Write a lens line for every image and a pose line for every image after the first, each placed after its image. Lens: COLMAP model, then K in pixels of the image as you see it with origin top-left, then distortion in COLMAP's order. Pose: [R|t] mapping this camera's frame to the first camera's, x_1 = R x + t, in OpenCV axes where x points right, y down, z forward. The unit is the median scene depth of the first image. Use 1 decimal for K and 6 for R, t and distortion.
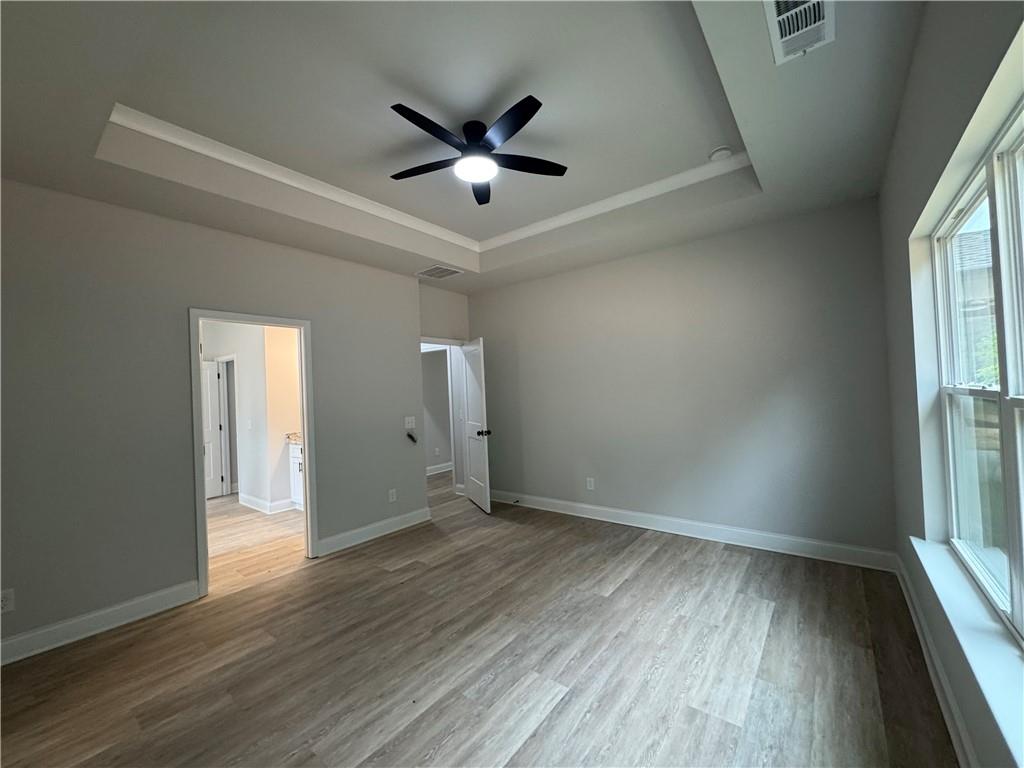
lens RADIAL K [[409.4, 0, 510.8], [0, 409.4, 385.2], [0, 0, 1]] dist [-0.003240, 0.000327]
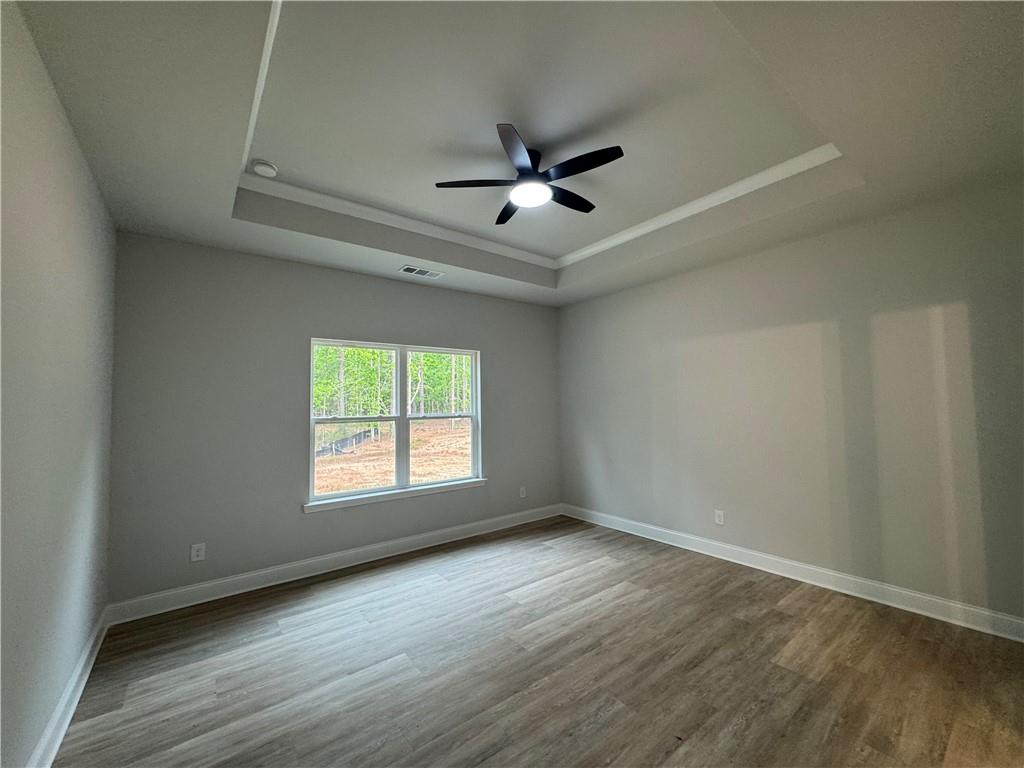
lens RADIAL K [[409.4, 0, 510.8], [0, 409.4, 385.2], [0, 0, 1]] dist [-0.003240, 0.000327]
pose [[-0.967465, 0.069736, 0.243204, -0.260569], [0.053560, 0.995929, -0.072506, 0.028064], [-0.247270, -0.057121, -0.967261, 2.021290]]
